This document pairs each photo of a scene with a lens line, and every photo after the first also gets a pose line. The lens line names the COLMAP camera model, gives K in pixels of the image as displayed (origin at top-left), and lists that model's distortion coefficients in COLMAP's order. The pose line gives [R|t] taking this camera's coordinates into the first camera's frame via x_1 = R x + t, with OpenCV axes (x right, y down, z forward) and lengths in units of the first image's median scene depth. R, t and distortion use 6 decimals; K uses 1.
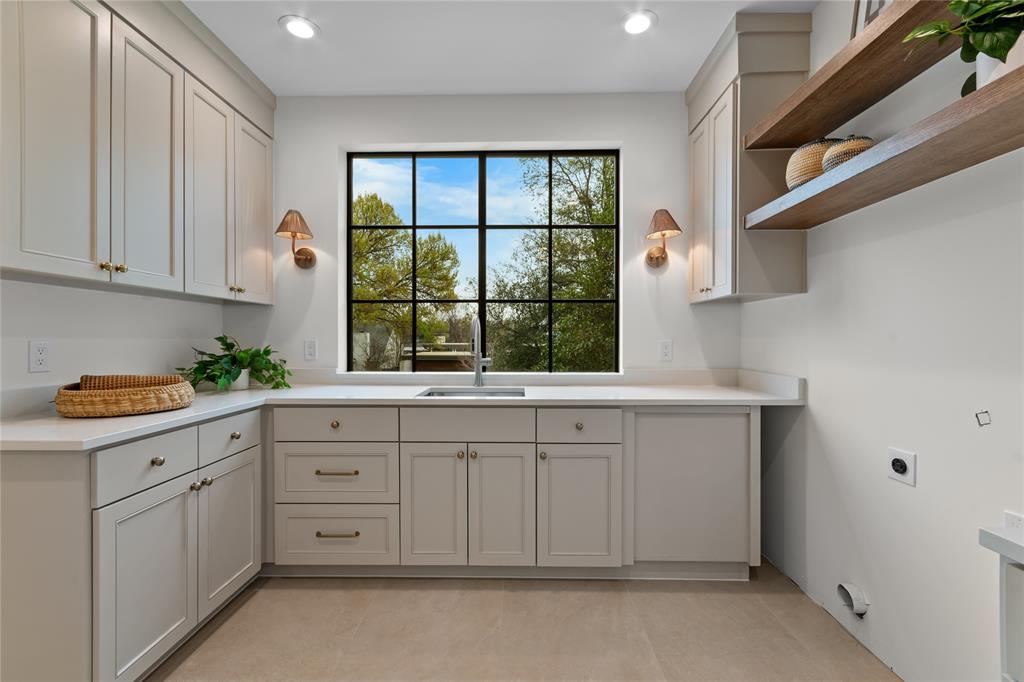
lens RADIAL K [[443.8, 0, 513.3], [0, 443.8, 343.6], [0, 0, 1]] dist [-0.003084, -0.000539]
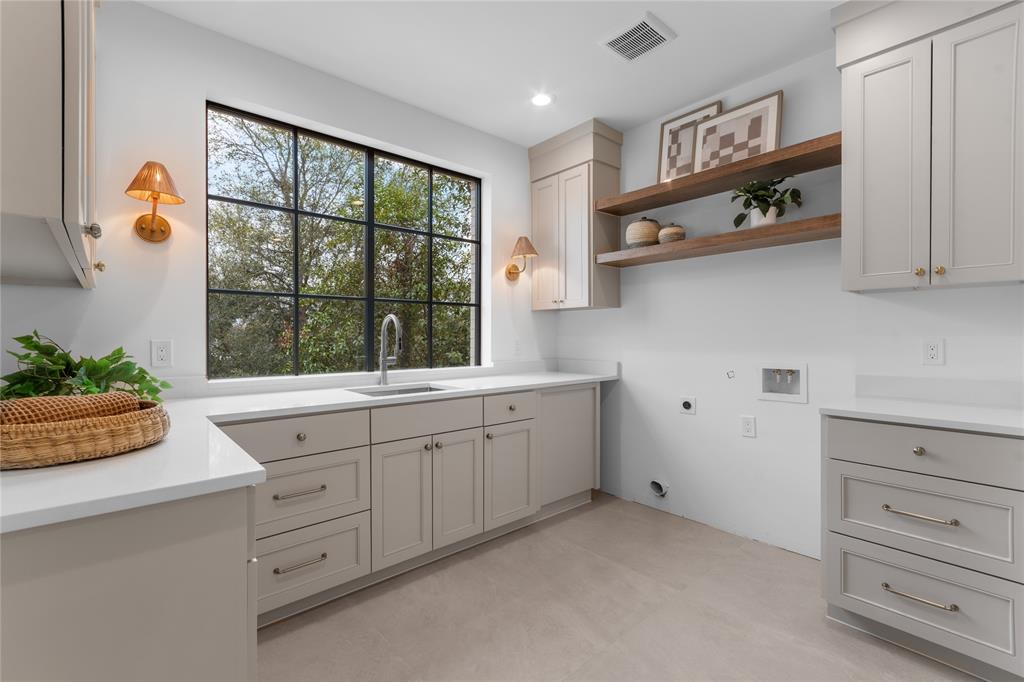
lens RADIAL K [[448.4, 0, 513.8], [0, 448.4, 340.5], [0, 0, 1]] dist [0.005887, 0.000326]
pose [[0.738773, -0.007027, 0.673917, -0.682182], [0.010112, 0.999949, -0.000659, -0.001262], [-0.673878, 0.007302, 0.738806, 0.068184]]
